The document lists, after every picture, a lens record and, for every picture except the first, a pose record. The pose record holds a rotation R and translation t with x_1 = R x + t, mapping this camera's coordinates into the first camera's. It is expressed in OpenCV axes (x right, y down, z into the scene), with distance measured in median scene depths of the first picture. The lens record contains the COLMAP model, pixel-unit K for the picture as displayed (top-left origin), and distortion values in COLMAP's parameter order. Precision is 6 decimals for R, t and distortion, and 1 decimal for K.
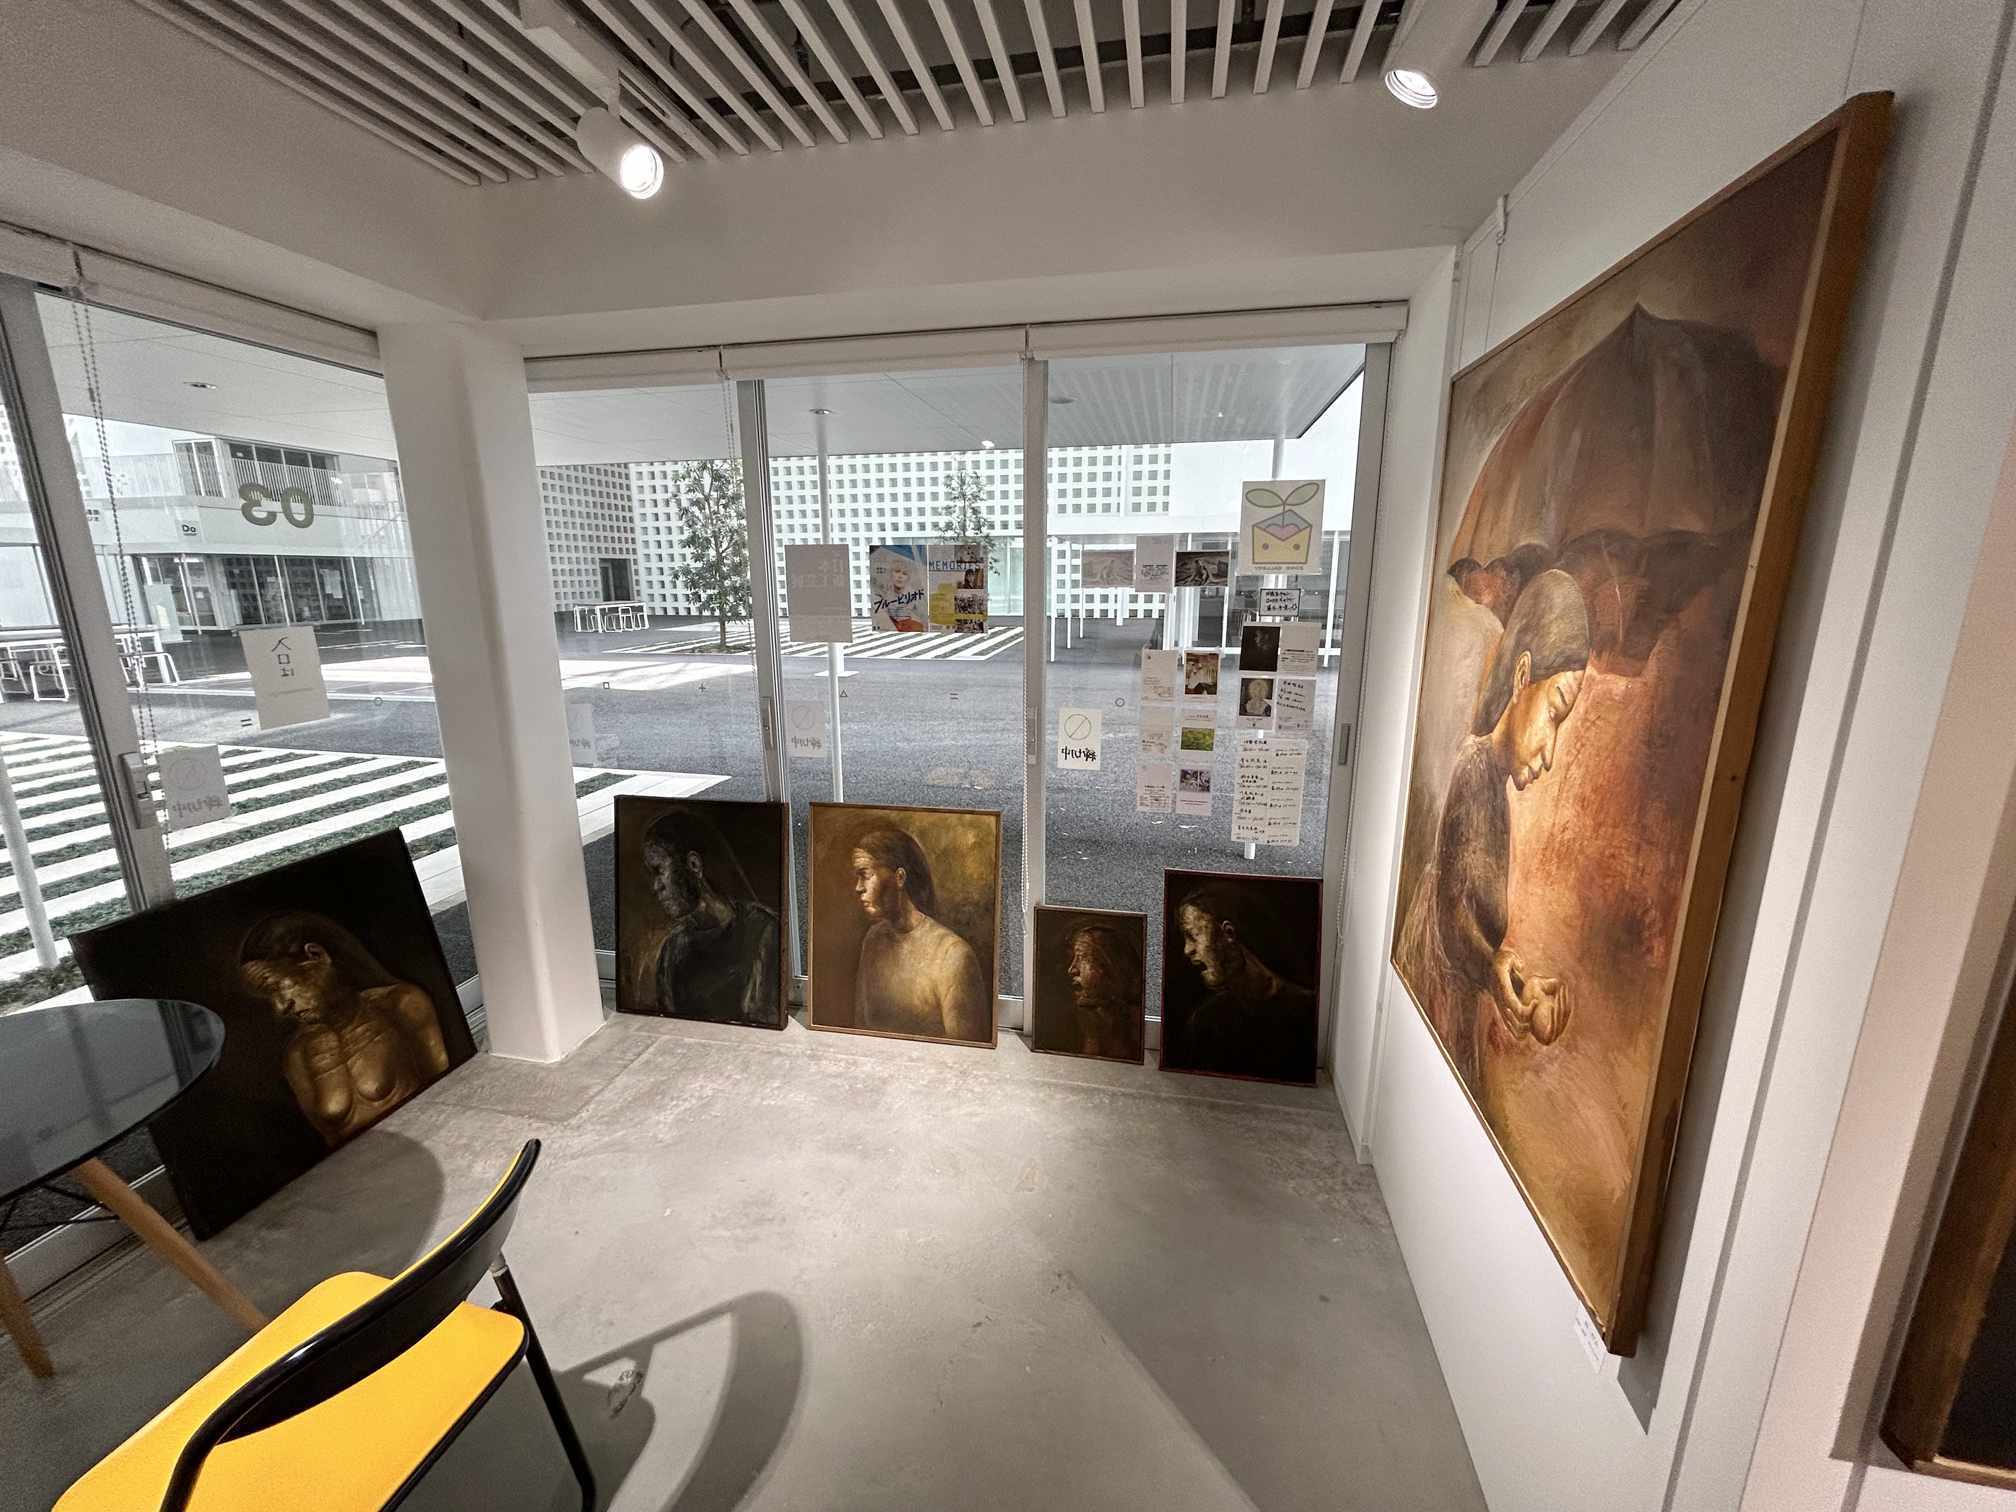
lens RADIAL K [[811.7, 0, 1008.0], [0, 811.7, 756.0], [0, 0, 1]] dist [-0.000701, -0.000094]
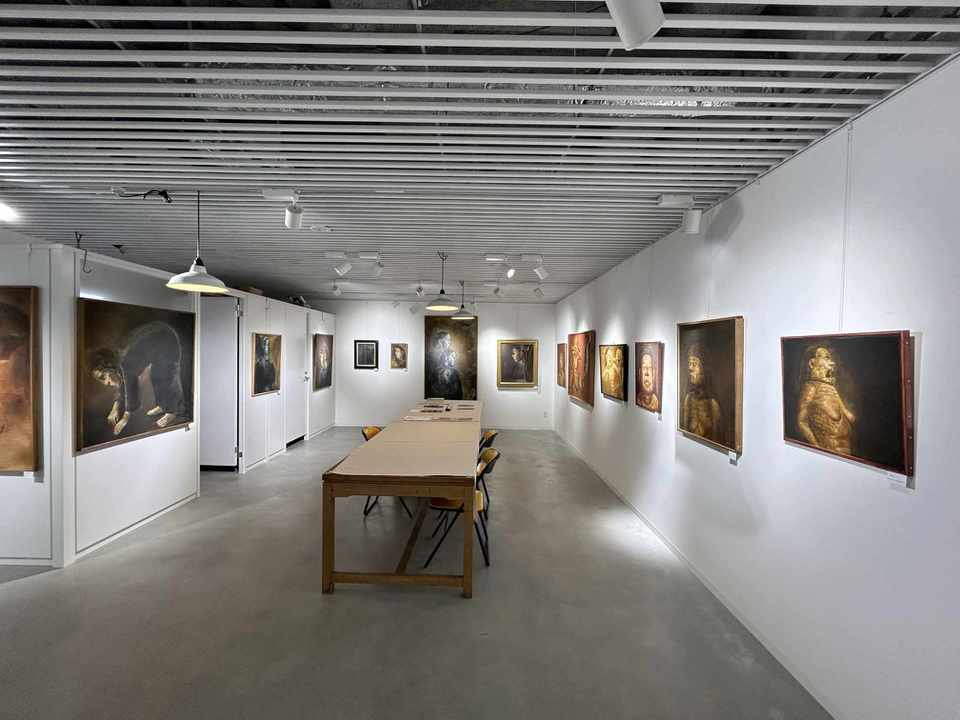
lens RADIAL K [[386.5, 0, 480.0], [0, 386.5, 360.0], [0, 0, 1]] dist [-0.000701, -0.000094]
pose [[-0.194126, -0.016466, 0.980838, -2.917458], [0.200382, 0.978112, 0.056080, 0.483164], [-0.960293, 0.207429, -0.186577, -1.955545]]
